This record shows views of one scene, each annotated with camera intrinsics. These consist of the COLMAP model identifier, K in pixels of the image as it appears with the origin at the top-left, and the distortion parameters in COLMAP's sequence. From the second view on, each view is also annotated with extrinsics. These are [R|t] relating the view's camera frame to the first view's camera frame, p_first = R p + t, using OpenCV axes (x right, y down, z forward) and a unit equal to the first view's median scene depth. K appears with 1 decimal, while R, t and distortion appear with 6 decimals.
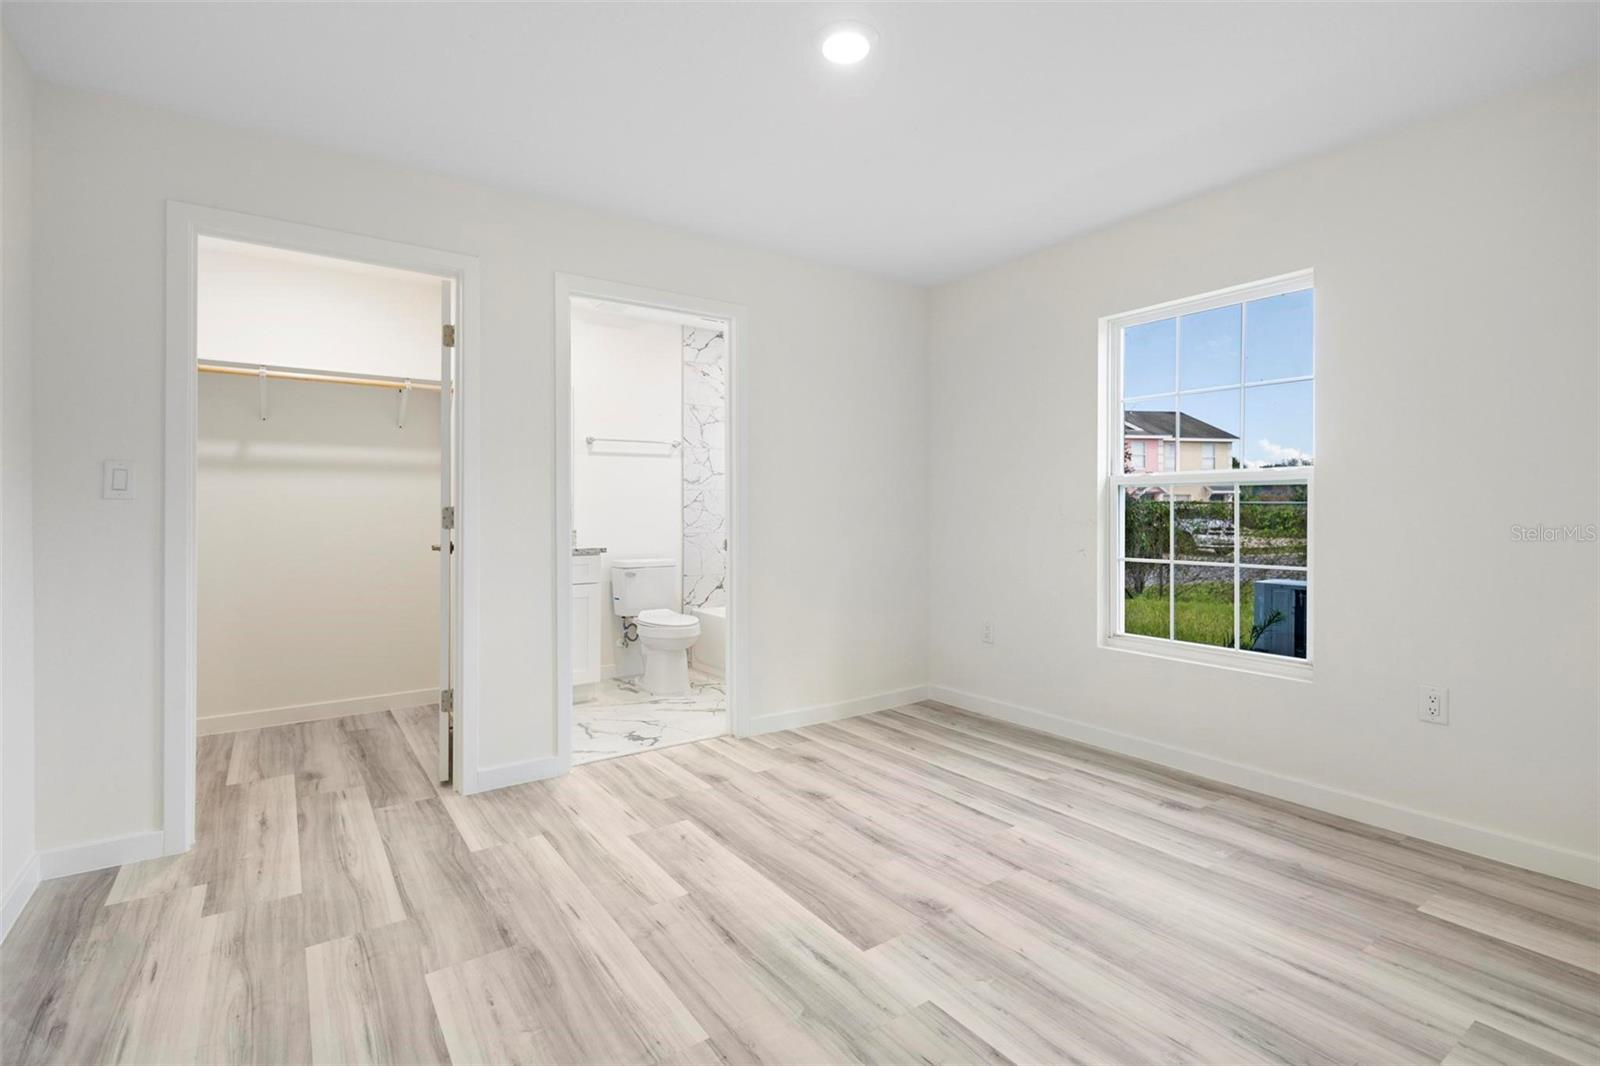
lens RADIAL K [[746.9, 0, 792.8], [0, 746.9, 532.7], [0, 0, 1]] dist [0.000202, -0.000089]
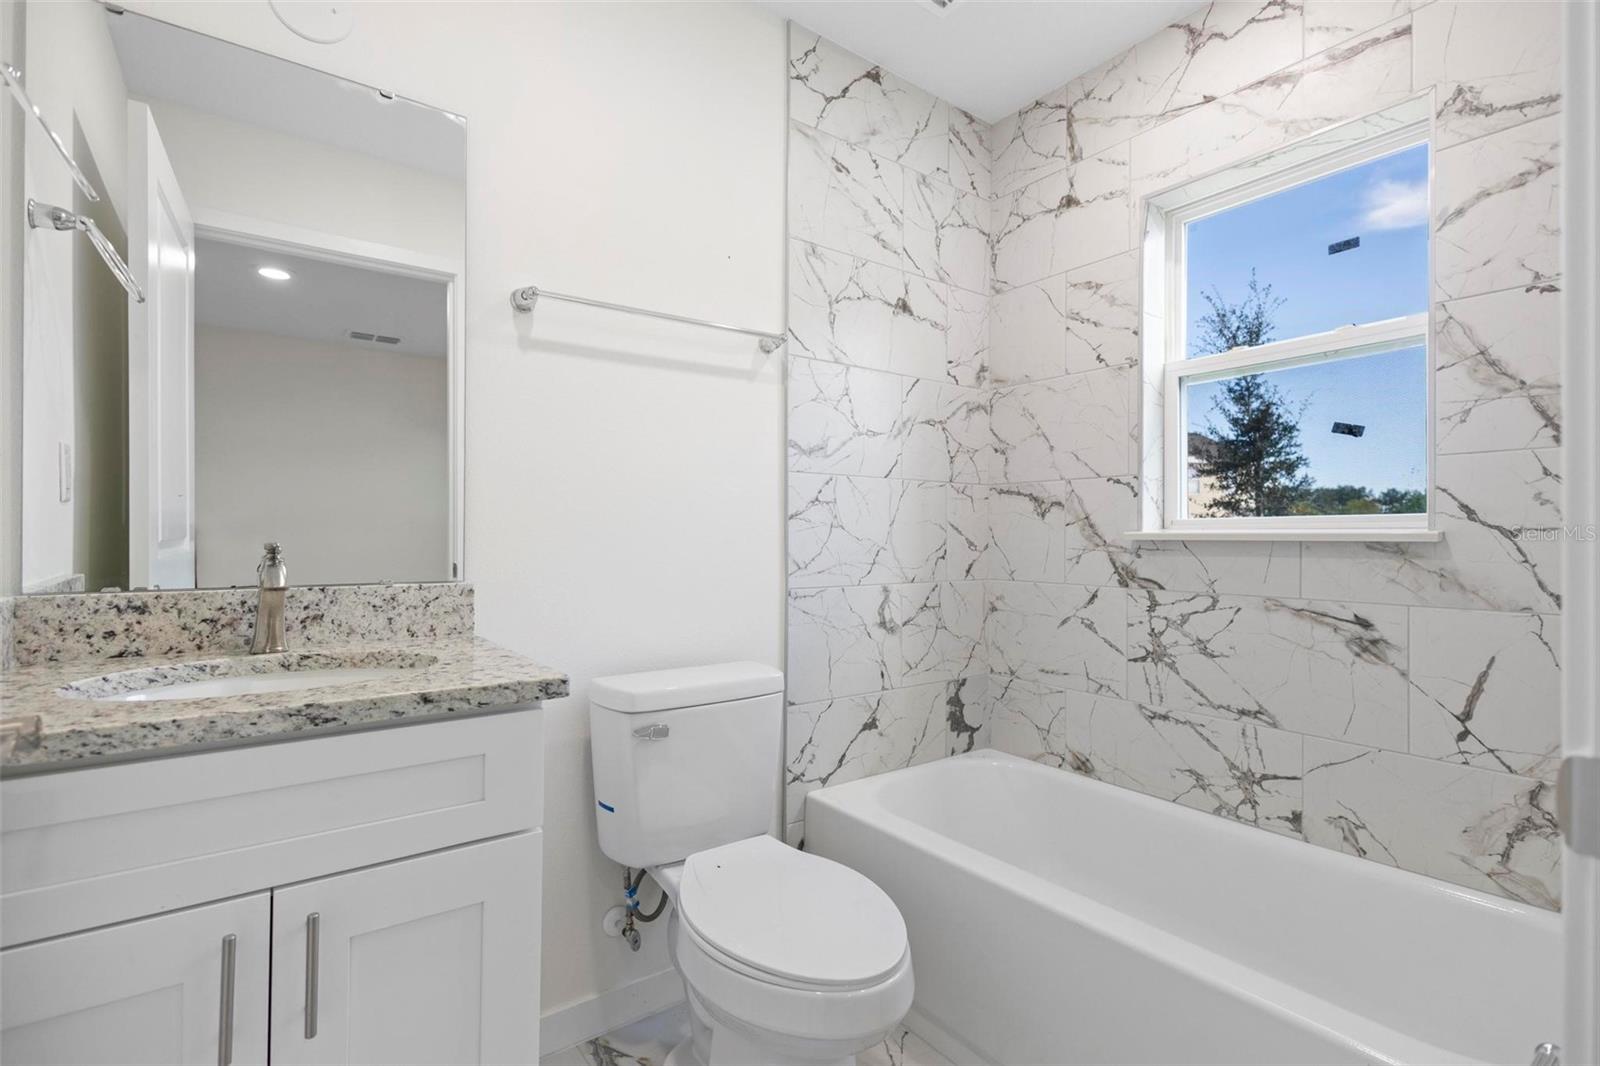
lens RADIAL K [[753.1, 0, 794.7], [0, 753.1, 545.3], [0, 0, 1]] dist [0.001828, 0.000338]
pose [[0.999547, 0.001054, 0.030066, -0.153954], [-0.000387, 0.999754, -0.022196, -0.012243], [-0.030082, 0.022174, 0.999301, 0.630401]]
